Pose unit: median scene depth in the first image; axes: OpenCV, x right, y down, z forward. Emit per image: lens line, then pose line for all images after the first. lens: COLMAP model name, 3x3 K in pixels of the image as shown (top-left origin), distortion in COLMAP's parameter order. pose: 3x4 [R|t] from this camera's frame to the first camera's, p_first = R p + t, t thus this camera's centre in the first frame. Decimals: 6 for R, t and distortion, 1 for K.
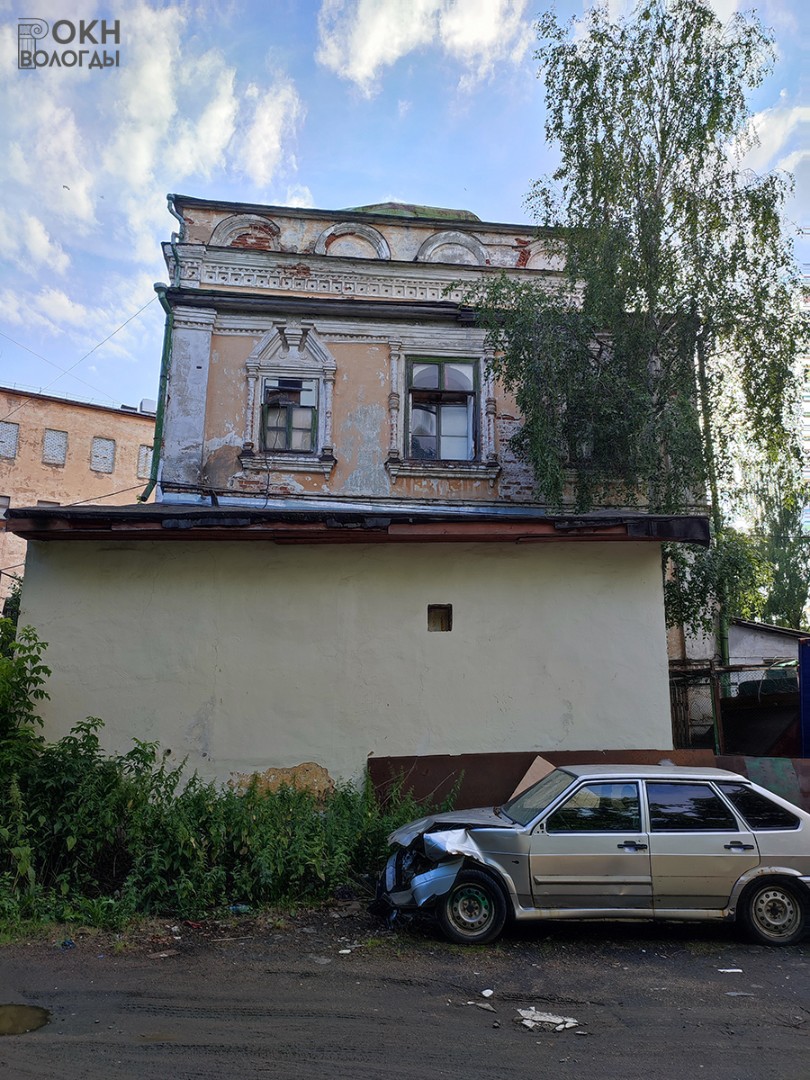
lens RADIAL K [[783.6, 0, 404.1], [0, 783.6, 534.1], [0, 0, 1]] dist [0.035698, -0.023082]
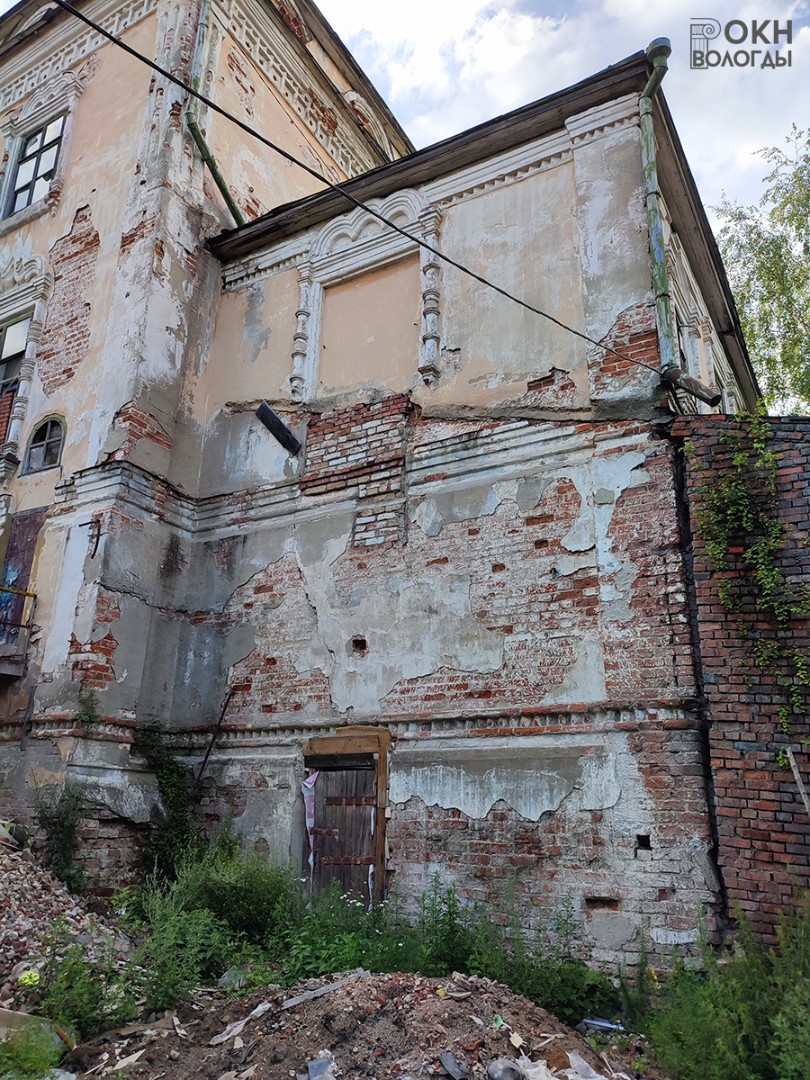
lens RADIAL K [[783.6, 0, 404.1], [0, 783.6, 534.1], [0, 0, 1]] dist [0.035698, -0.023082]
pose [[0.597202, 0.266814, 0.756412, -0.731156], [-0.206318, 0.962419, -0.176587, 0.154772], [-0.775101, -0.050603, 0.629807, 0.741531]]
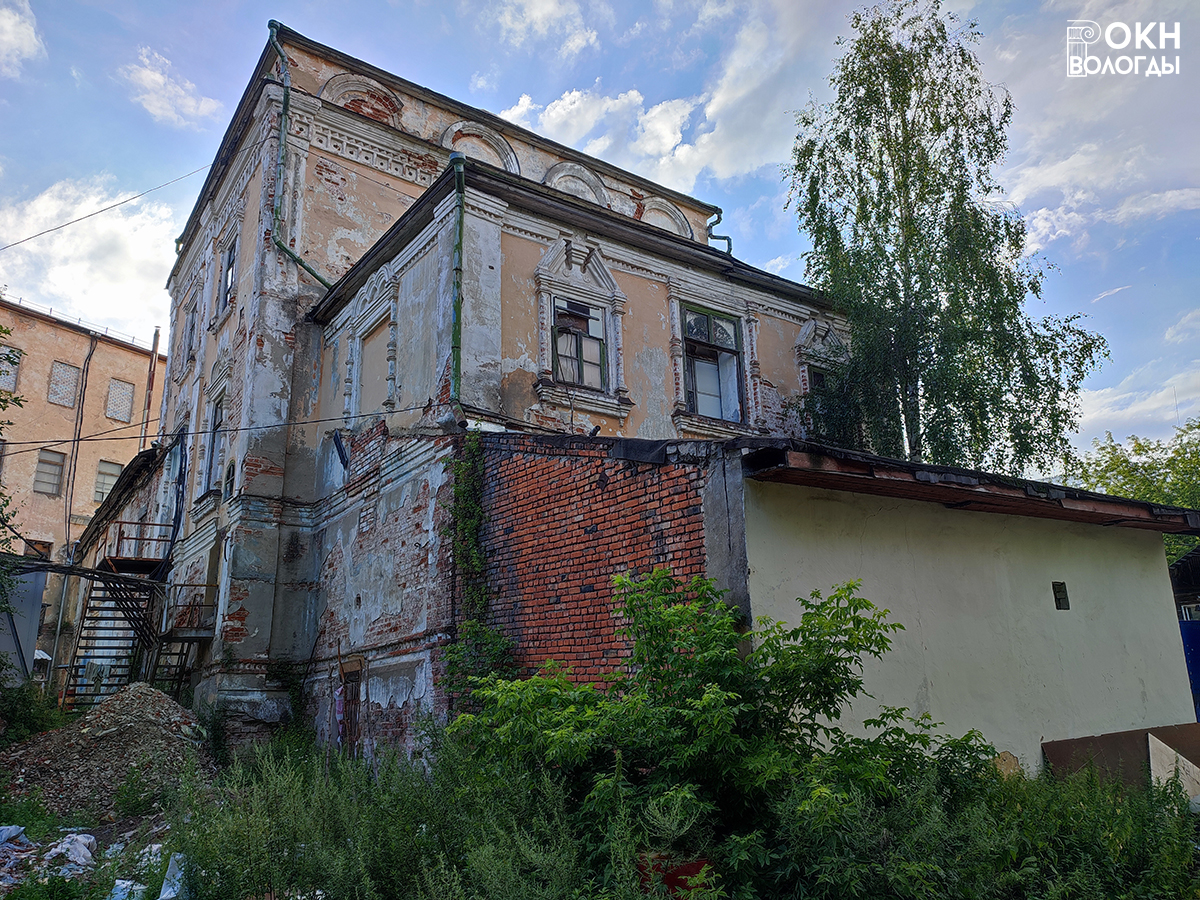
lens RADIAL K [[870.7, 0, 600.9], [0, 870.7, 447.0], [0, 0, 1]] dist [0.035698, -0.023082]
pose [[0.871137, 0.110078, 0.478543, -0.550458], [-0.081059, 0.993416, -0.080954, 0.031571], [-0.484304, 0.031731, 0.874324, 0.168765]]
